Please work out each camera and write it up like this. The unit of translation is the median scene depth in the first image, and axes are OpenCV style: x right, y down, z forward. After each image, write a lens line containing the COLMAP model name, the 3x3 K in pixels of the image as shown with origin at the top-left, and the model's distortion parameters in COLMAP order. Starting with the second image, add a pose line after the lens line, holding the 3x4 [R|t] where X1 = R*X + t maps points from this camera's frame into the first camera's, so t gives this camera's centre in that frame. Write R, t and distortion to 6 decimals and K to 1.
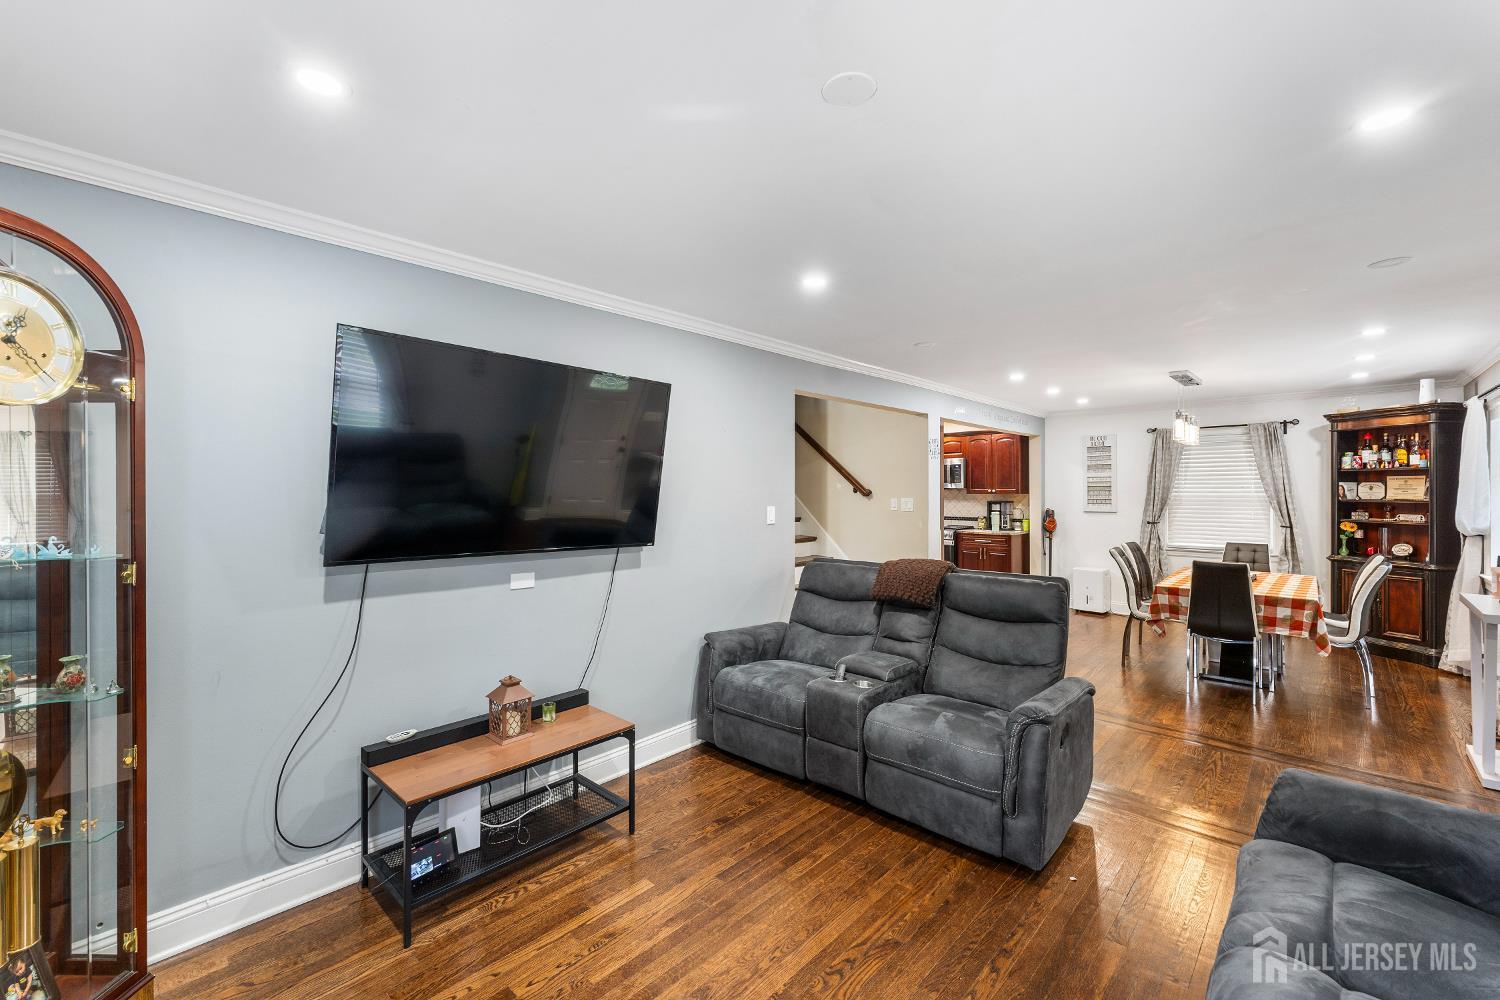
lens RADIAL K [[621.0, 0, 748.0], [0, 621.0, 489.5], [0, 0, 1]] dist [-0.000389, -0.000006]
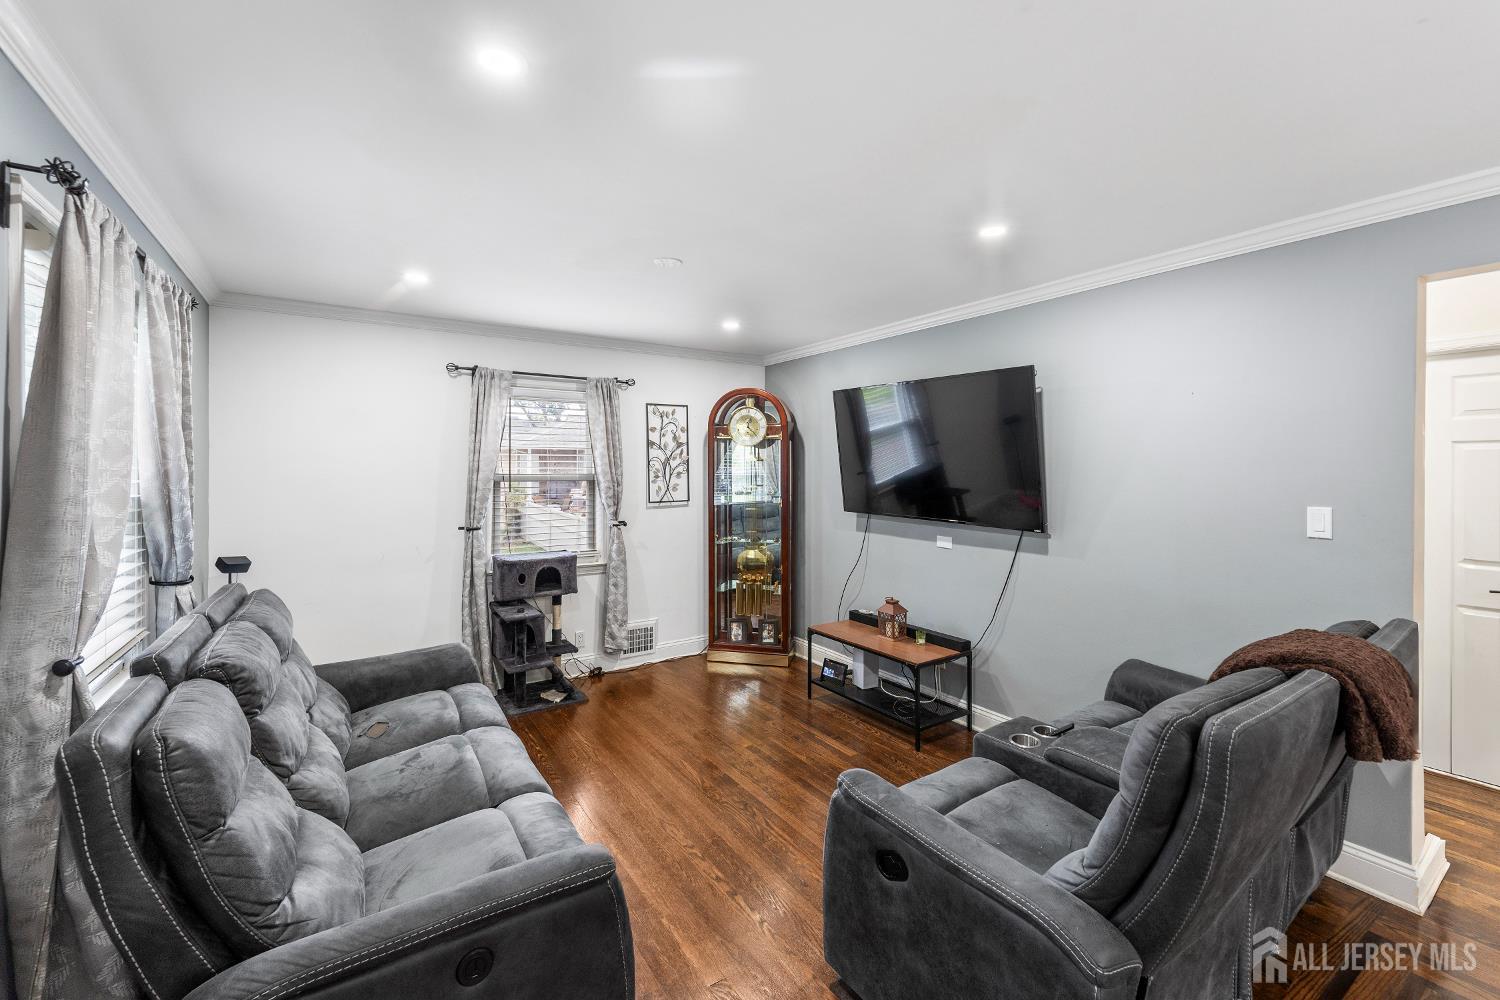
lens RADIAL K [[621.4, 0, 738.5], [0, 621.4, 473.2], [0, 0, 1]] dist [0.000088, -0.000210]
pose [[-0.237809, 0.010280, -0.971257, 1.043034], [0.001438, 0.999947, 0.010232, -0.015844], [0.971311, 0.001036, -0.237811, 0.891934]]
